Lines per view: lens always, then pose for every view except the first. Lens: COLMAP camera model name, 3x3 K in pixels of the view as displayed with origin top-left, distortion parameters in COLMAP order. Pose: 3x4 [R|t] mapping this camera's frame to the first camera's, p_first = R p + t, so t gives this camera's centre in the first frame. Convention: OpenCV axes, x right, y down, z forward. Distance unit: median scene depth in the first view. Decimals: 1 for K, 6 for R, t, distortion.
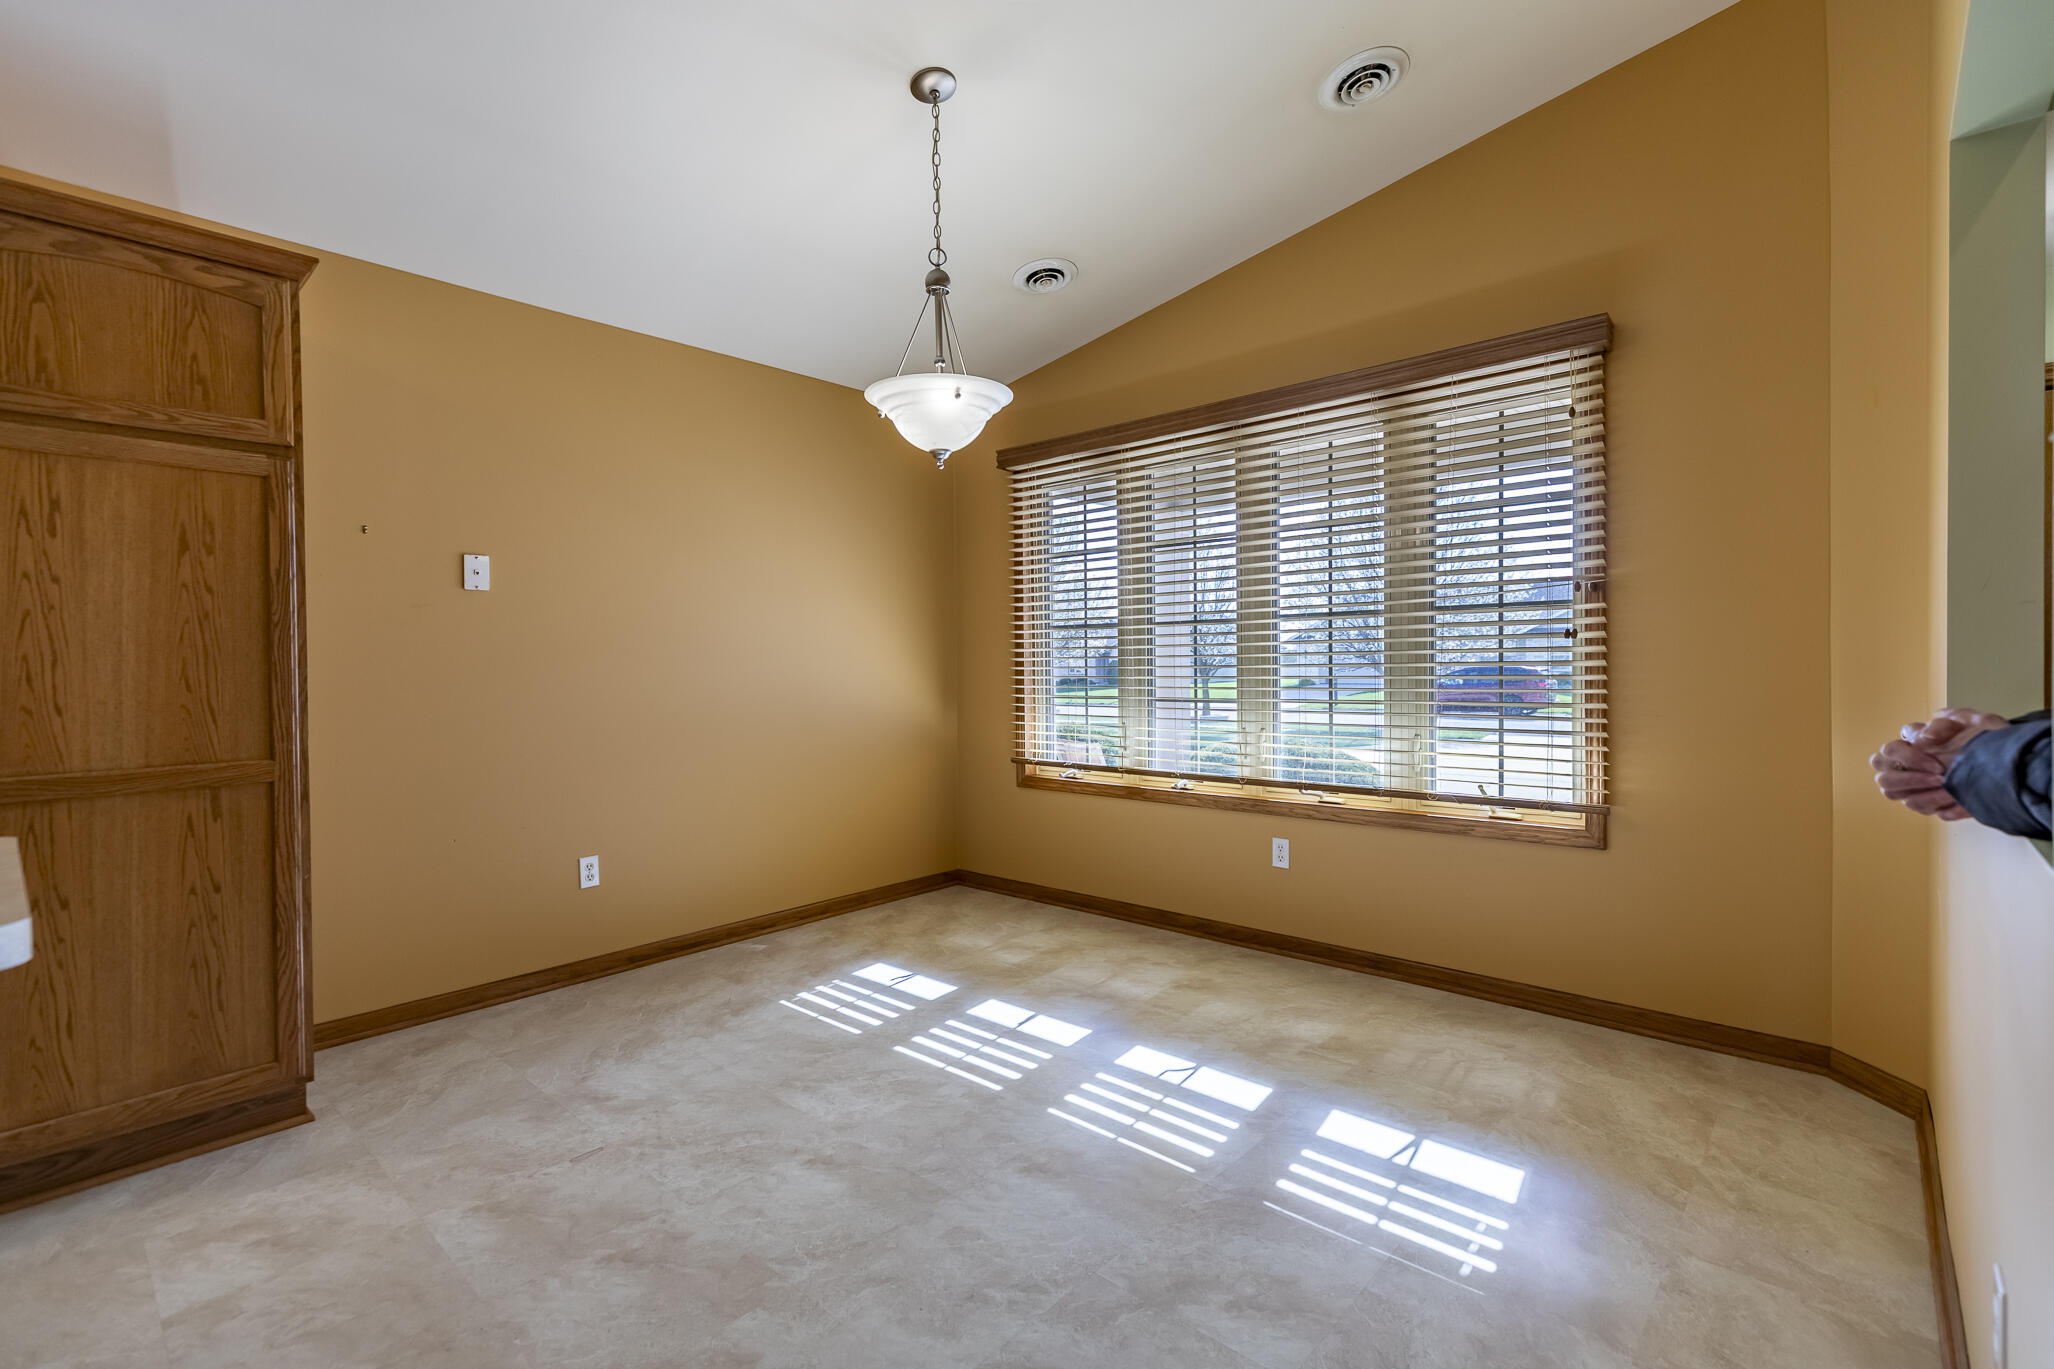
lens RADIAL K [[918.9, 0, 1030.5], [0, 918.9, 672.9], [0, 0, 1]] dist [0.006046, -0.000444]
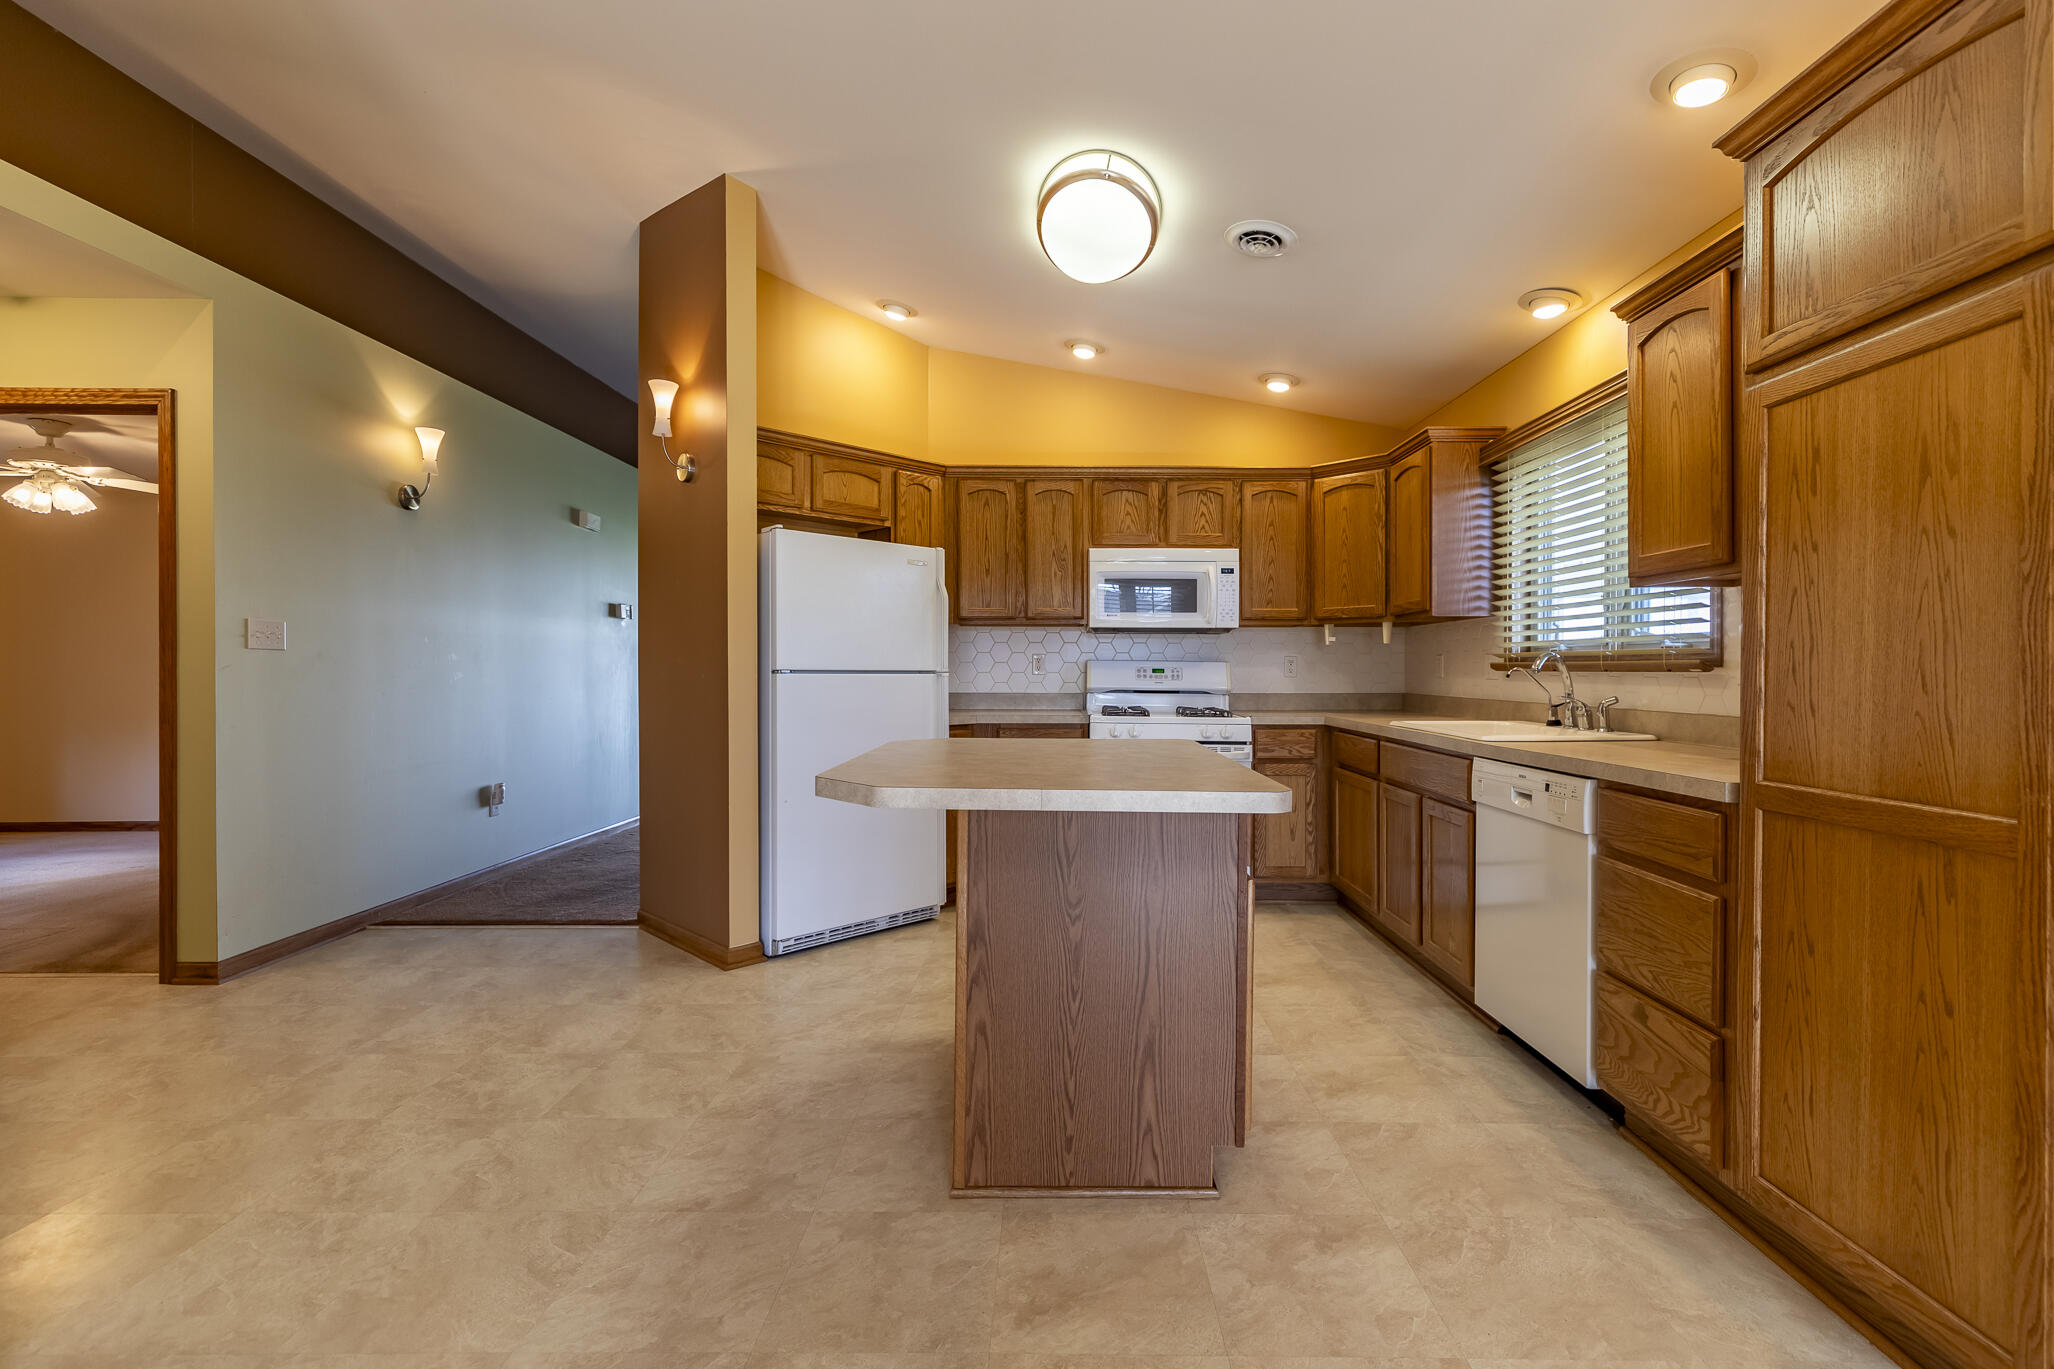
lens RADIAL K [[911.9, 0, 1048.0], [0, 911.9, 673.0], [0, 0, 1]] dist [0.003549, -0.000003]
pose [[-0.735991, 0.014222, -0.676842, -0.015445], [-0.000722, 0.999762, 0.021793, -0.007494], [0.676991, 0.016528, -0.735806, 1.074569]]
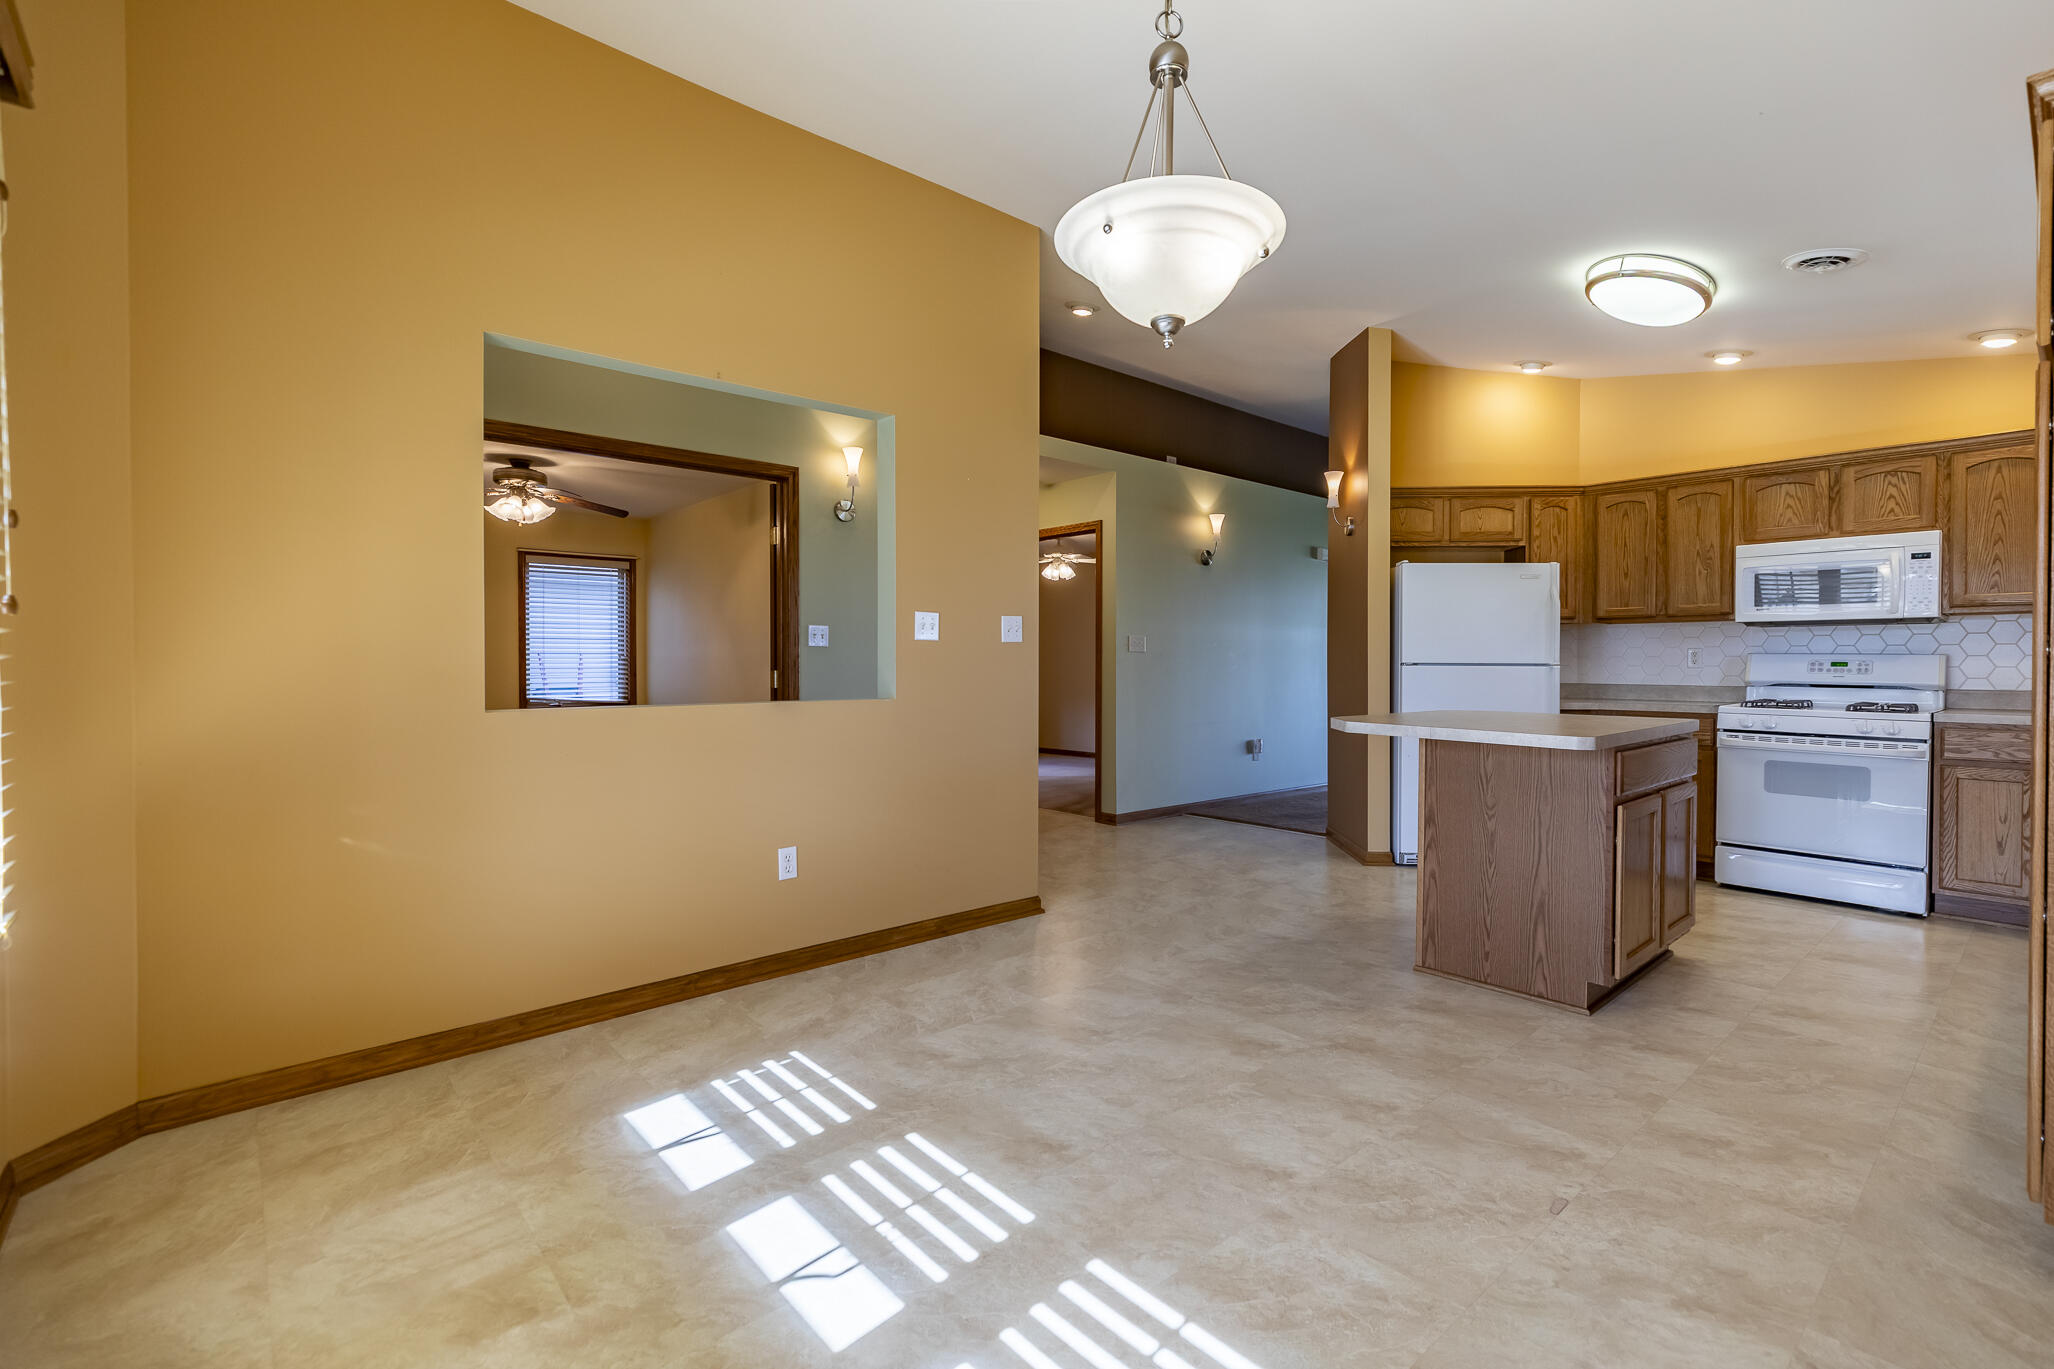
lens RADIAL K [[896.5, 0, 1039.4], [0, 896.5, 670.4], [0, 0, 1]] dist [-0.000822, -0.000215]
pose [[-0.994500, 0.009752, 0.104280, -0.084353], [0.011672, 0.999773, 0.017818, -0.009555], [-0.104083, 0.018937, -0.994388, 1.943322]]
